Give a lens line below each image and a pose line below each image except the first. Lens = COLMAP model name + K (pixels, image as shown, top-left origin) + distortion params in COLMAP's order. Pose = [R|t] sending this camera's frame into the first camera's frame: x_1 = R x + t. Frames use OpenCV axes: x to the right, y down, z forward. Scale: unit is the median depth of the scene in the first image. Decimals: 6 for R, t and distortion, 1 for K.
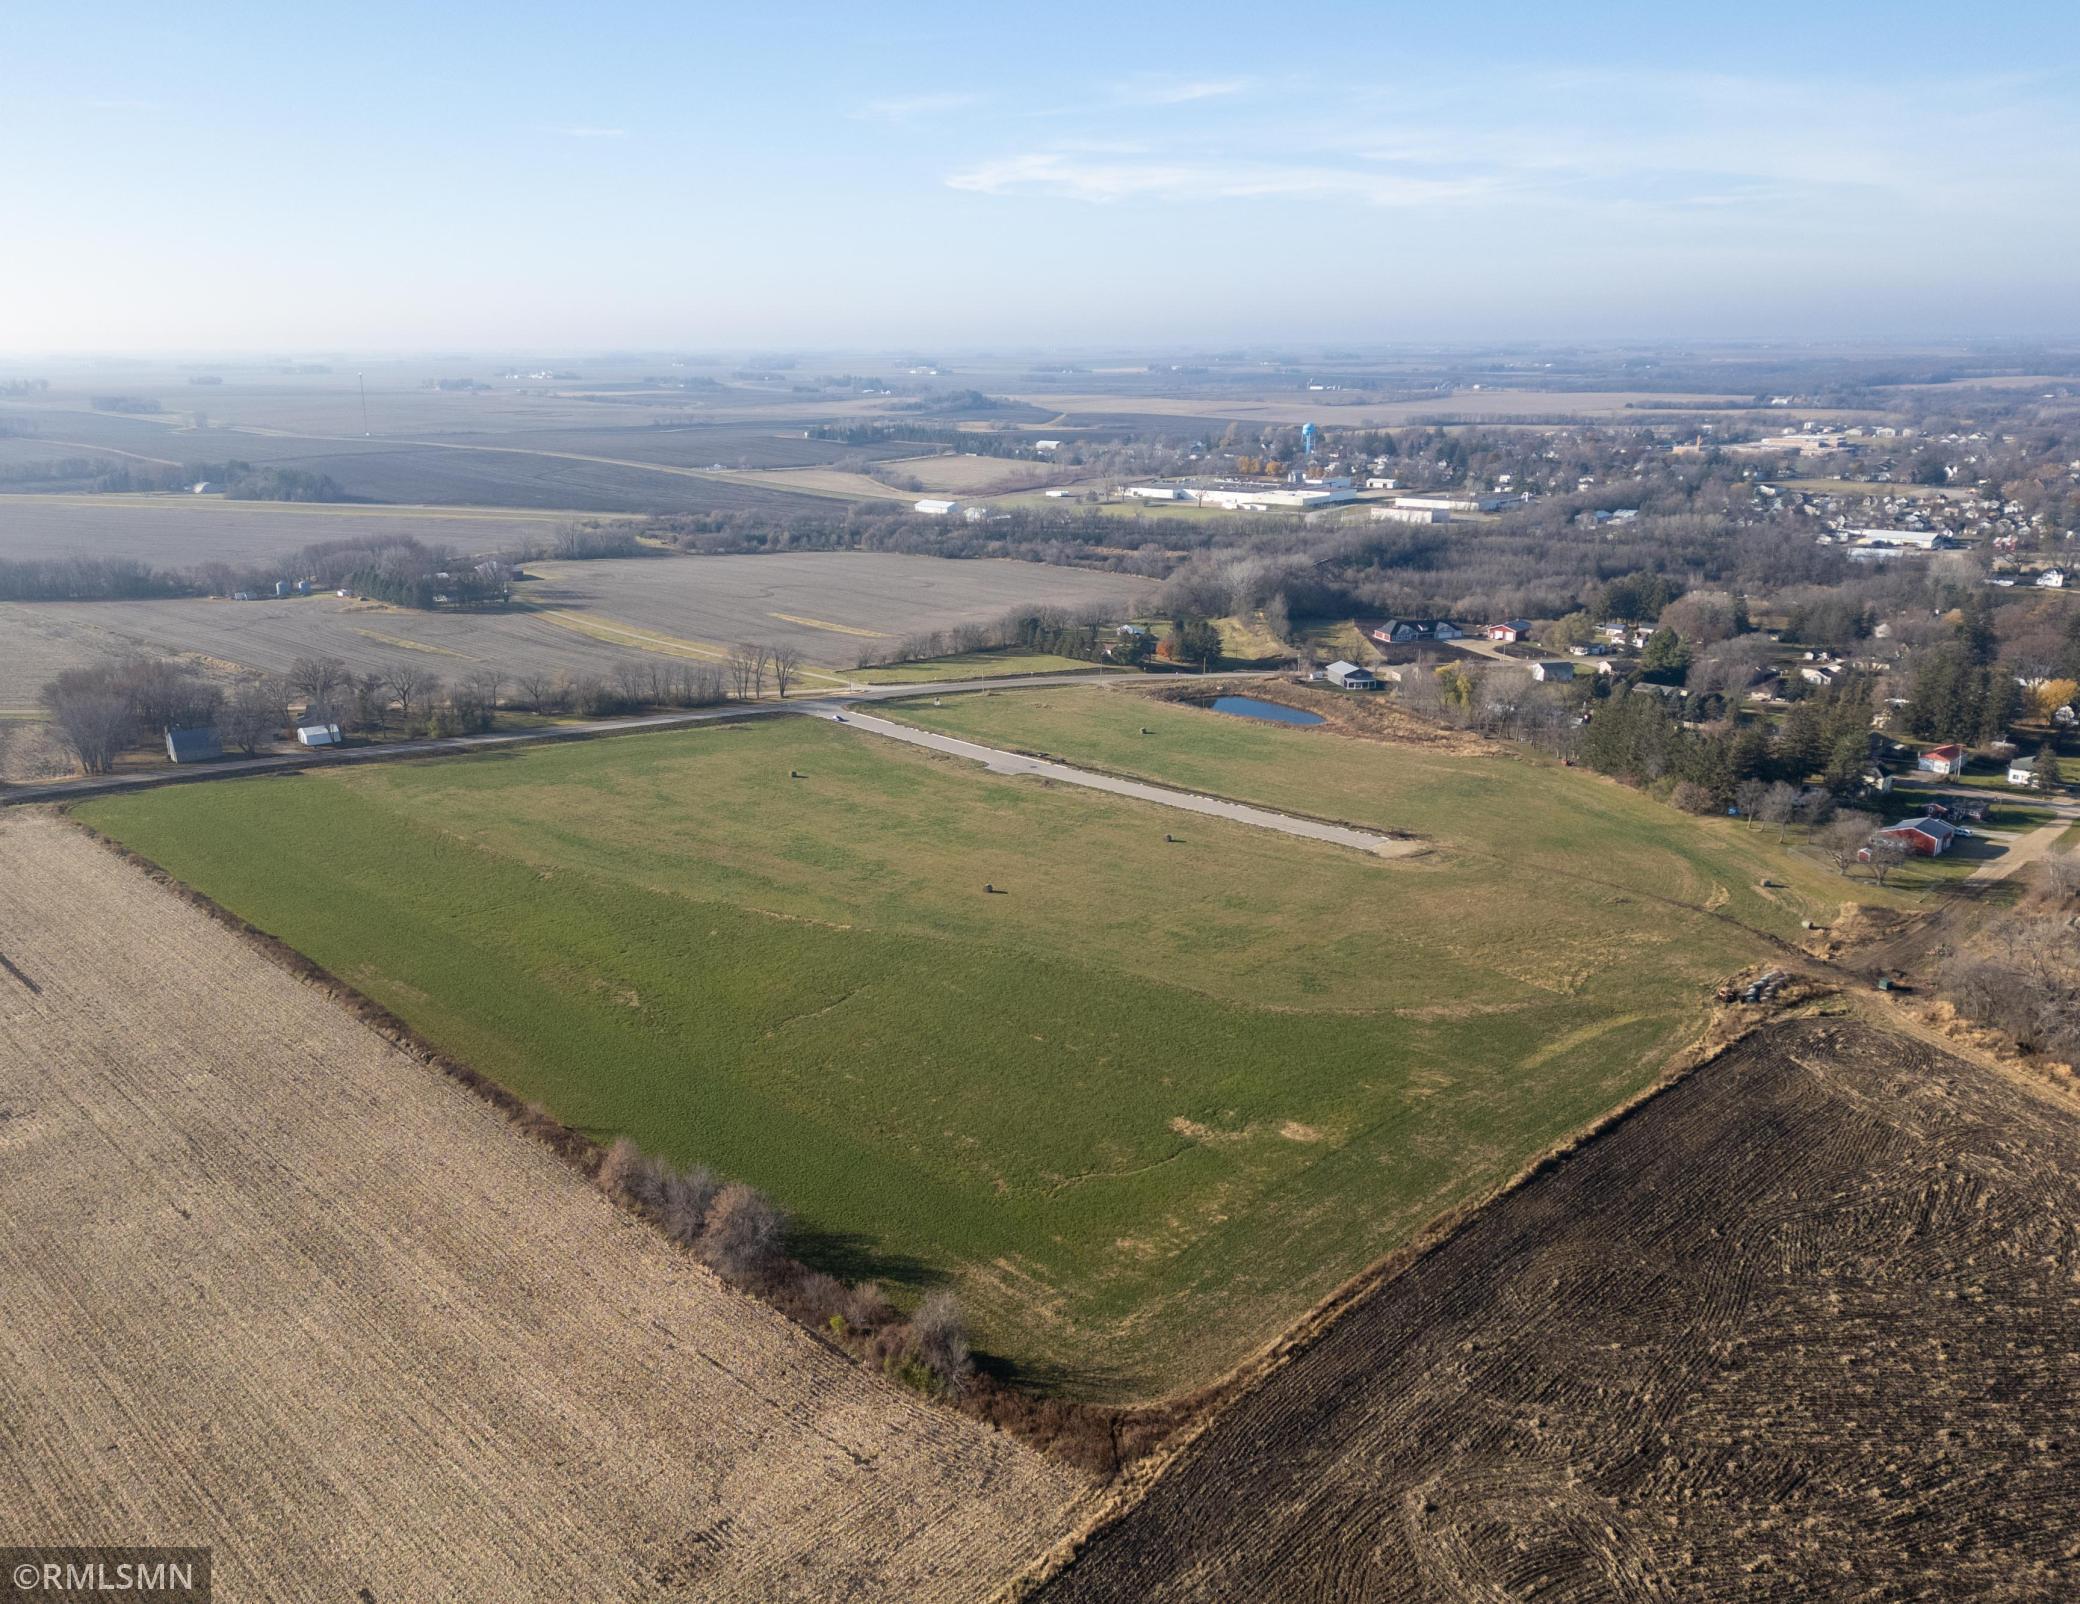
lens RADIAL K [[1651.1, 0, 988.1], [0, 1651.1, 835.9], [0, 0, 1]] dist [0.098301, -0.127875]
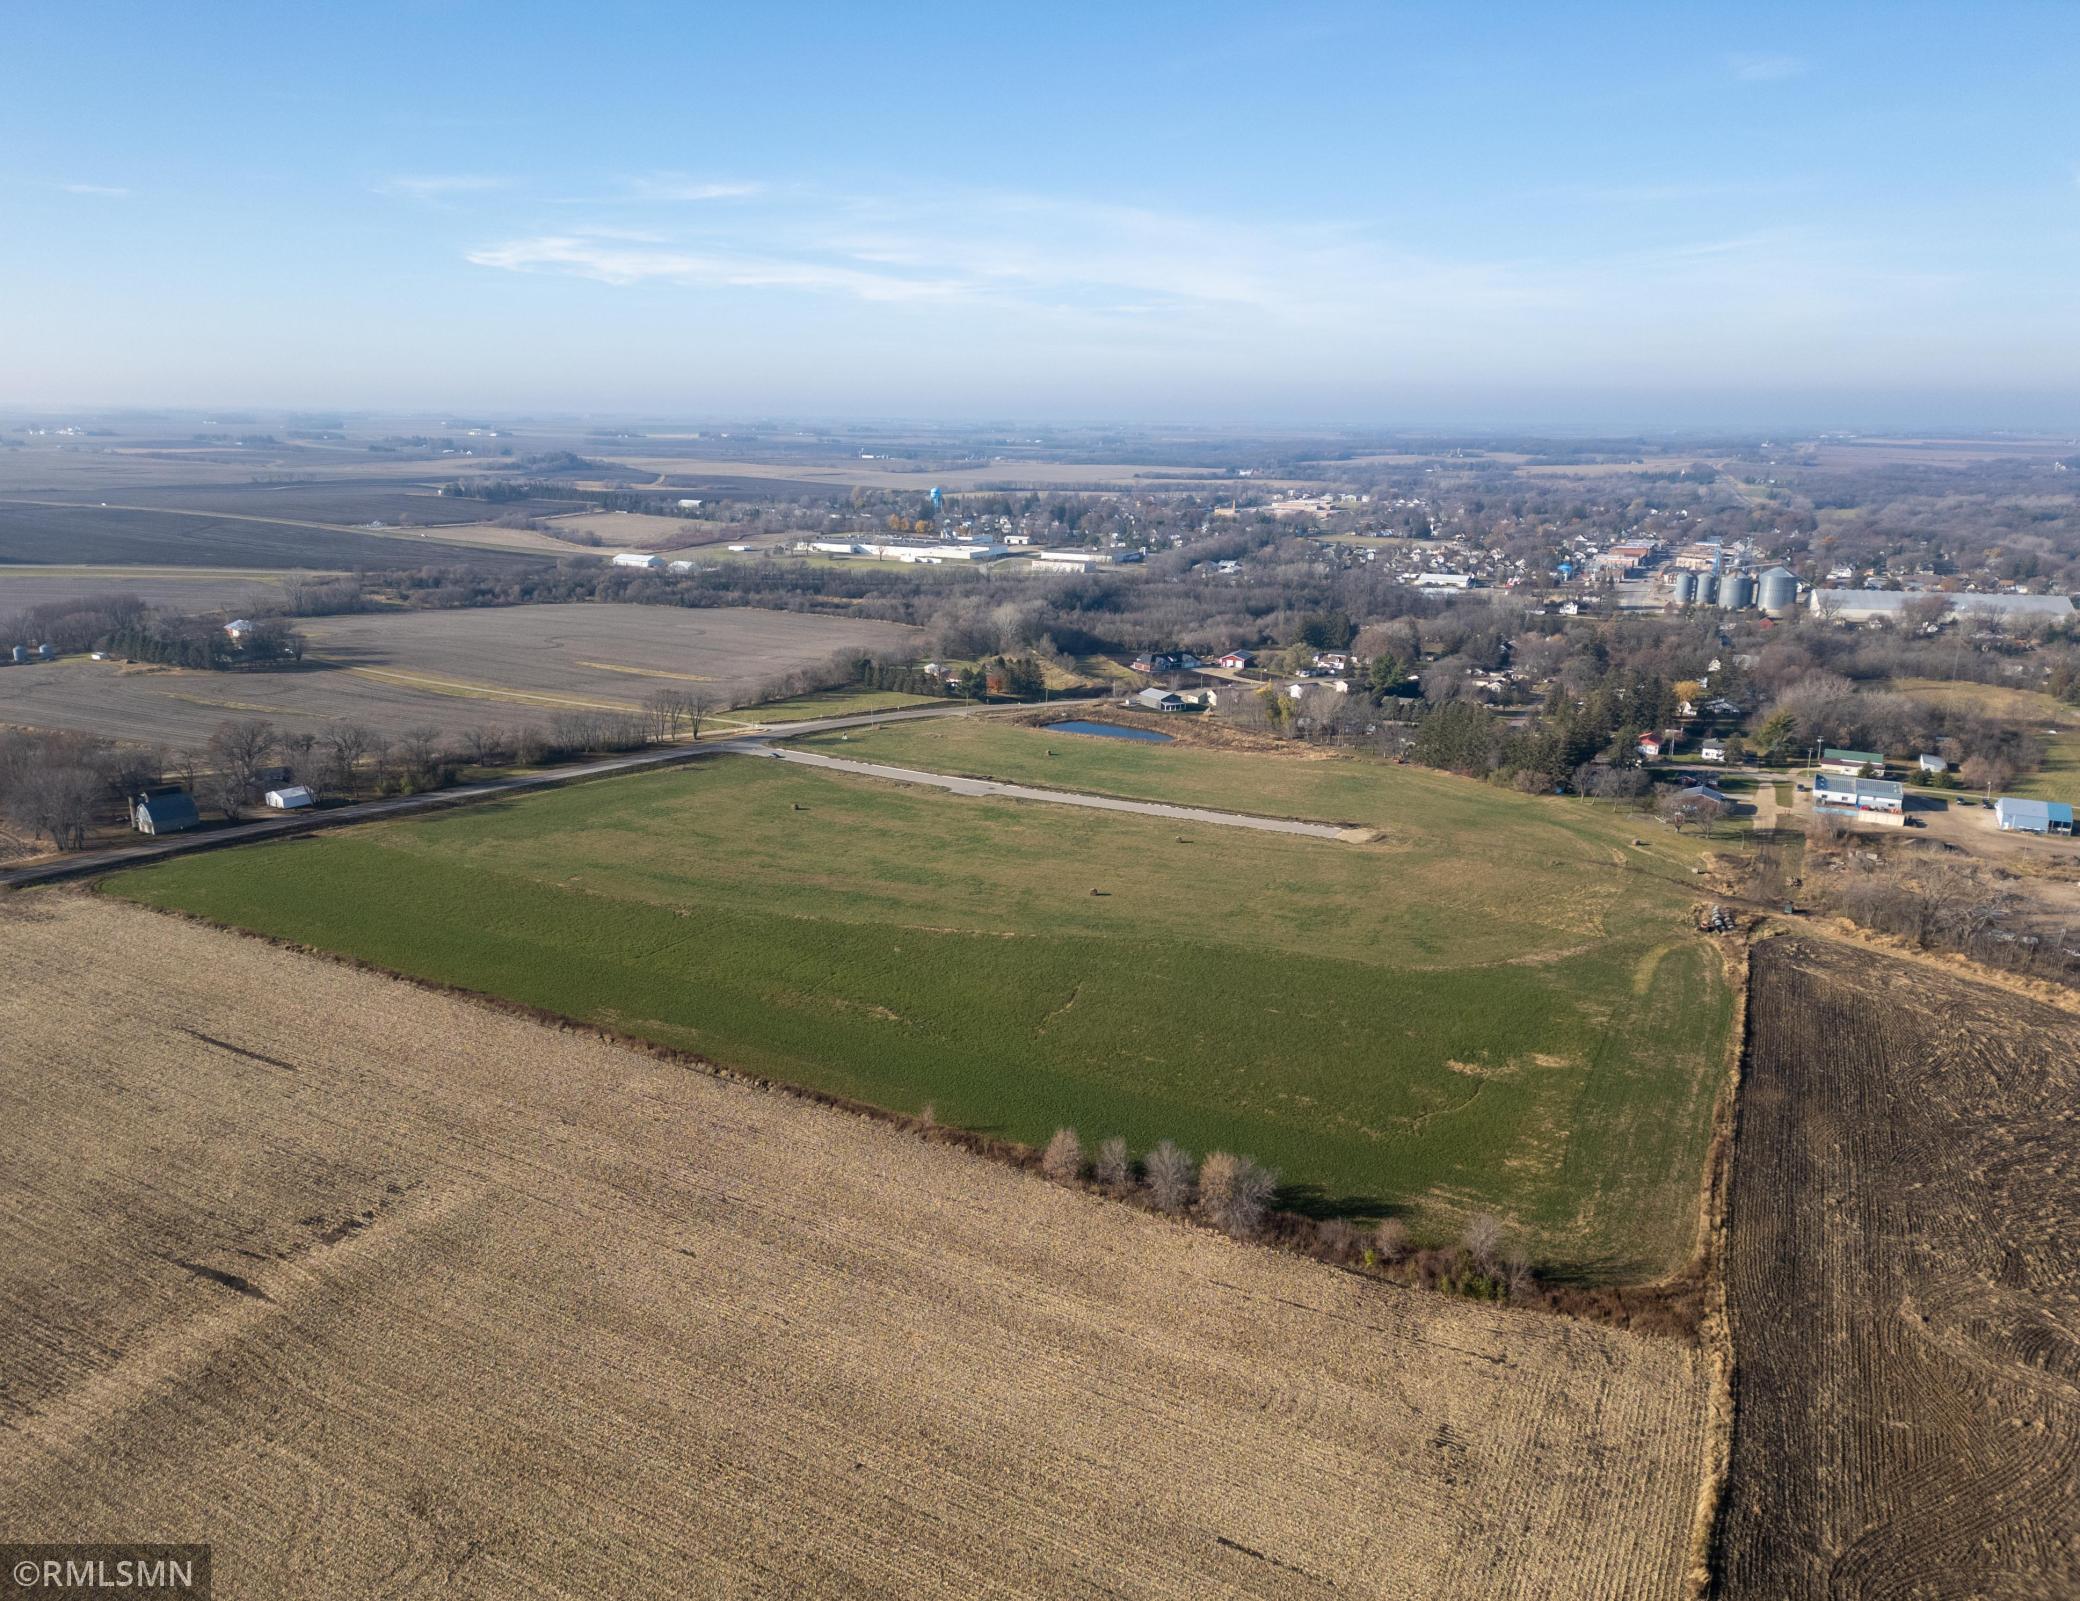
lens RADIAL K [[1491.6, 0, 987.0], [0, 1491.6, 803.5], [0, 0, 1]] dist [0.078667, -0.079378]
pose [[0.951930, -0.059471, 0.300486, -0.247072], [0.069643, 0.997301, -0.023246, -0.006754], [-0.298293, 0.043055, 0.953503, 0.023799]]
